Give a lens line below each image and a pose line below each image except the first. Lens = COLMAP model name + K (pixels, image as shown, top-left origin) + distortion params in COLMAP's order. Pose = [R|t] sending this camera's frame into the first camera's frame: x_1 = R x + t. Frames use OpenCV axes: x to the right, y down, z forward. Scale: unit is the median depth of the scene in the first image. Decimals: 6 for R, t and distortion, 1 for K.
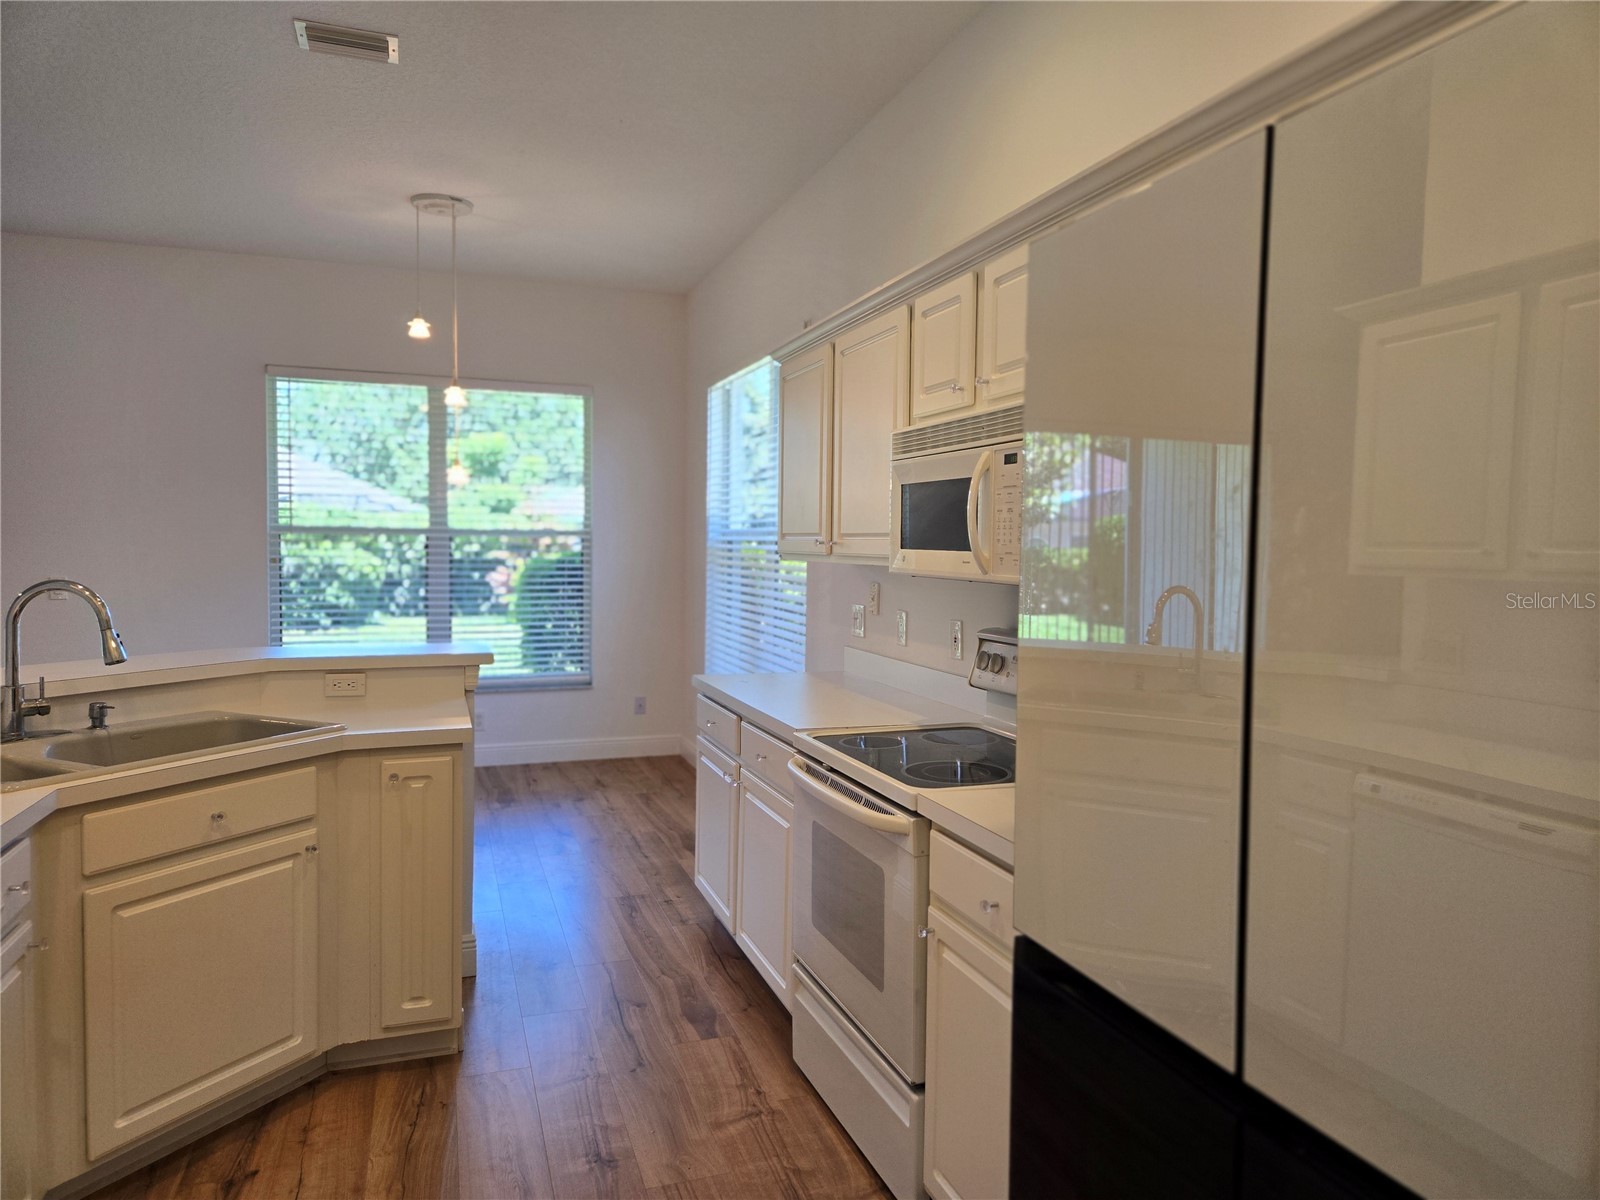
lens RADIAL K [[1074.2, 0, 807.7], [0, 1074.2, 601.5], [0, 0, 1]] dist [0.077327, -0.069169]
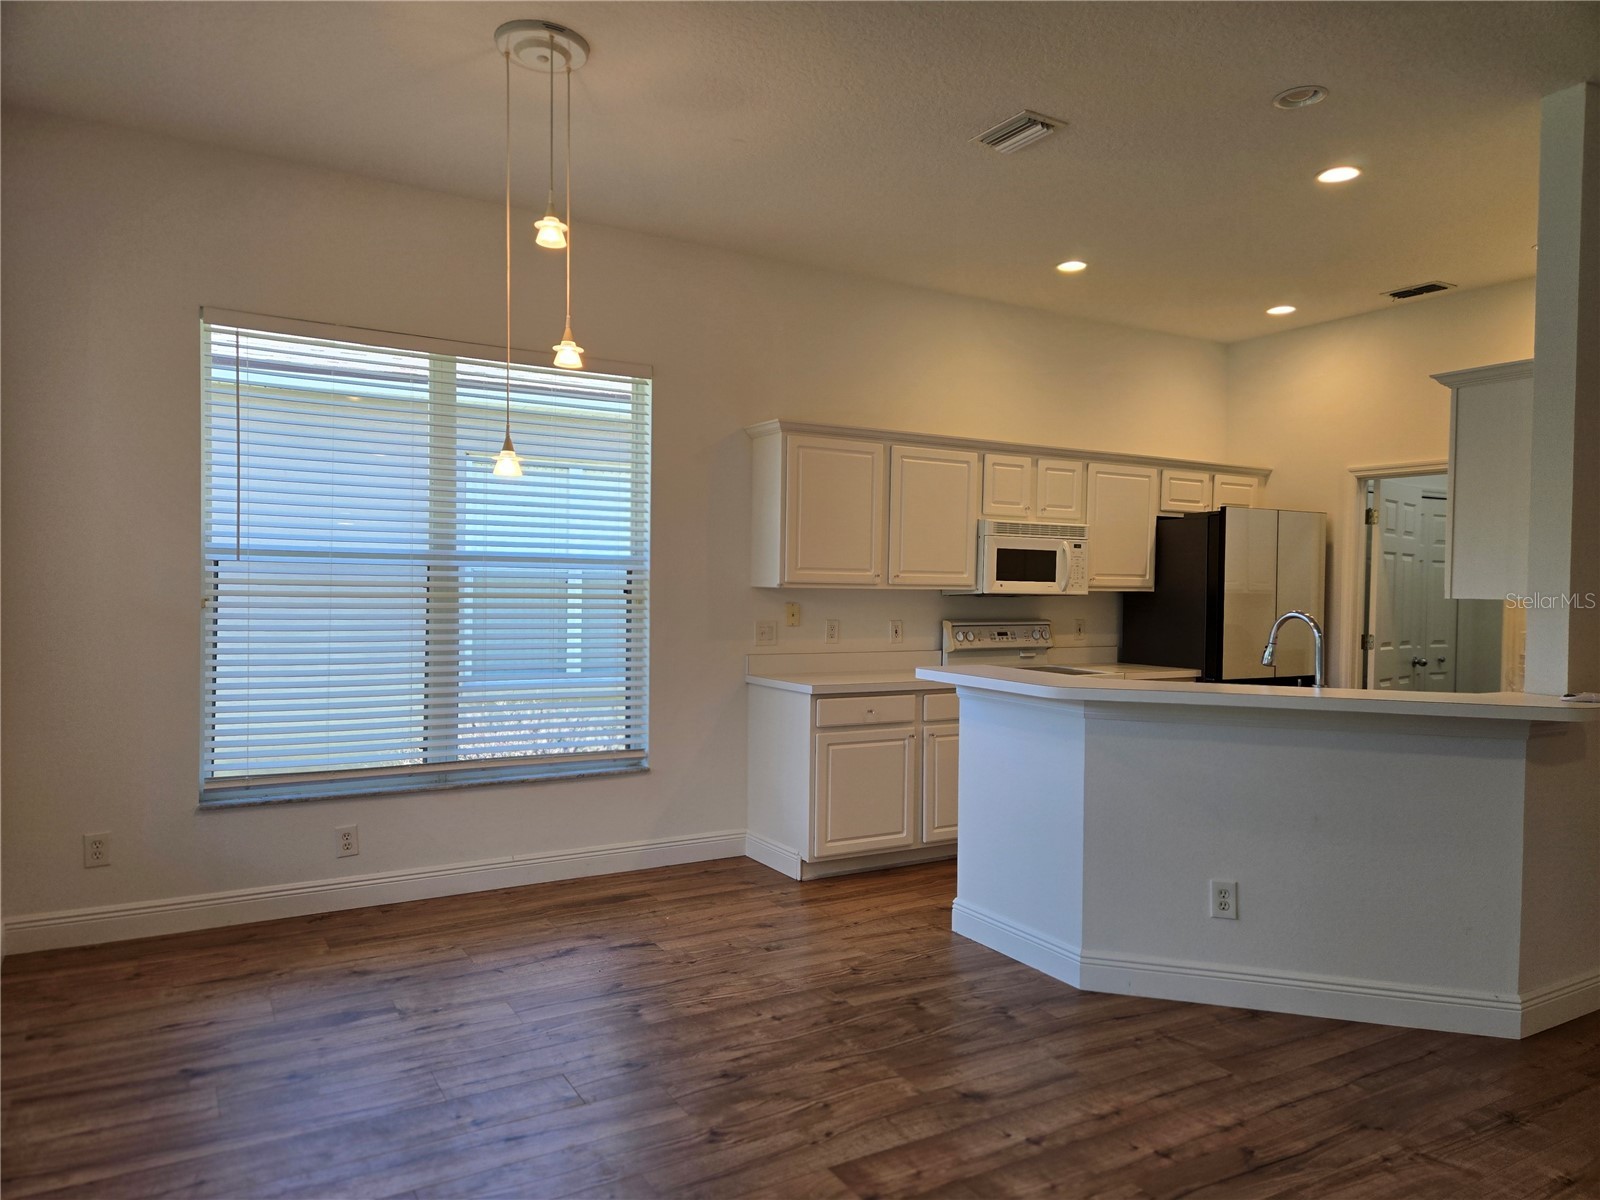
lens RADIAL K [[1074.2, 0, 807.7], [0, 1074.2, 601.5], [0, 0, 1]] dist [0.077327, -0.069169]
pose [[-0.185201, -0.036895, 0.982008, -2.096687], [0.034997, 0.998413, 0.044112, -0.129336], [-0.982077, 0.042537, -0.183616, 1.995067]]
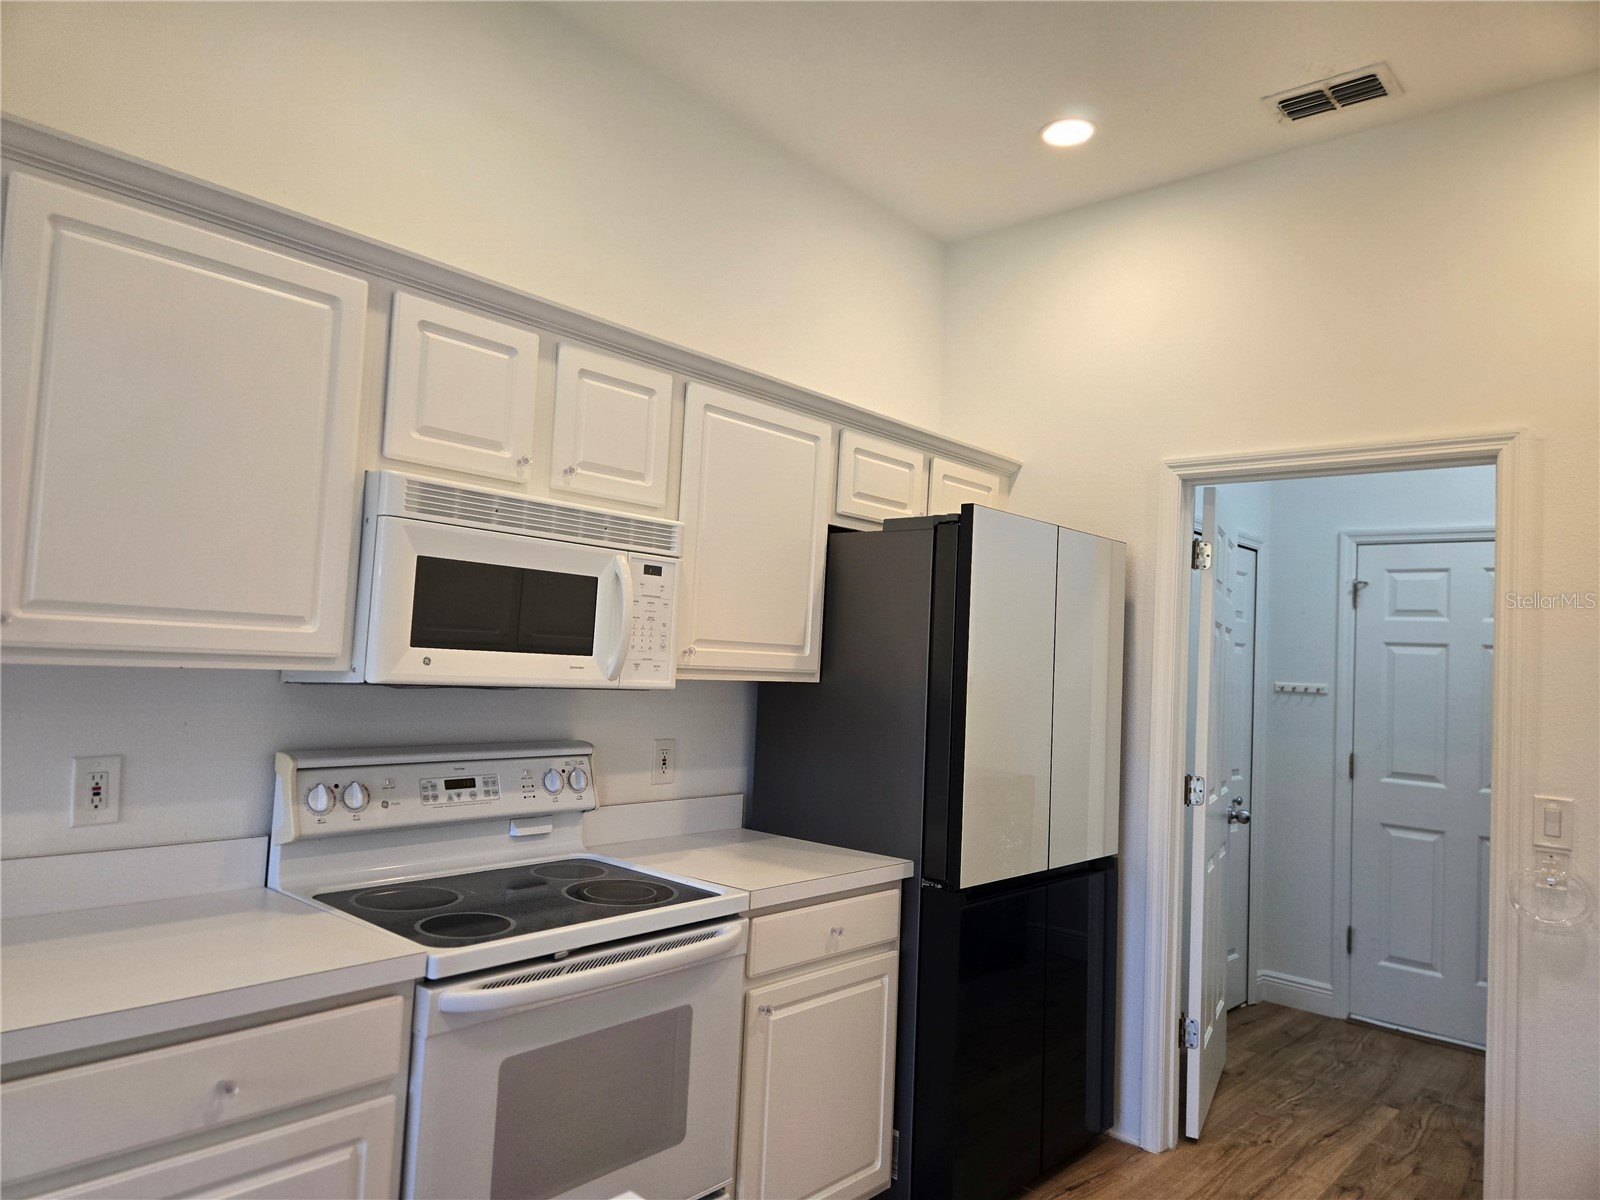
lens RADIAL K [[1074.2, 0, 807.7], [0, 1074.2, 601.5], [0, 0, 1]] dist [0.077327, -0.069169]
pose [[-0.485945, 0.011023, 0.873920, -0.764312], [-0.008335, 0.999817, -0.017246, -0.080506], [-0.873949, -0.015665, -0.485764, 1.308433]]
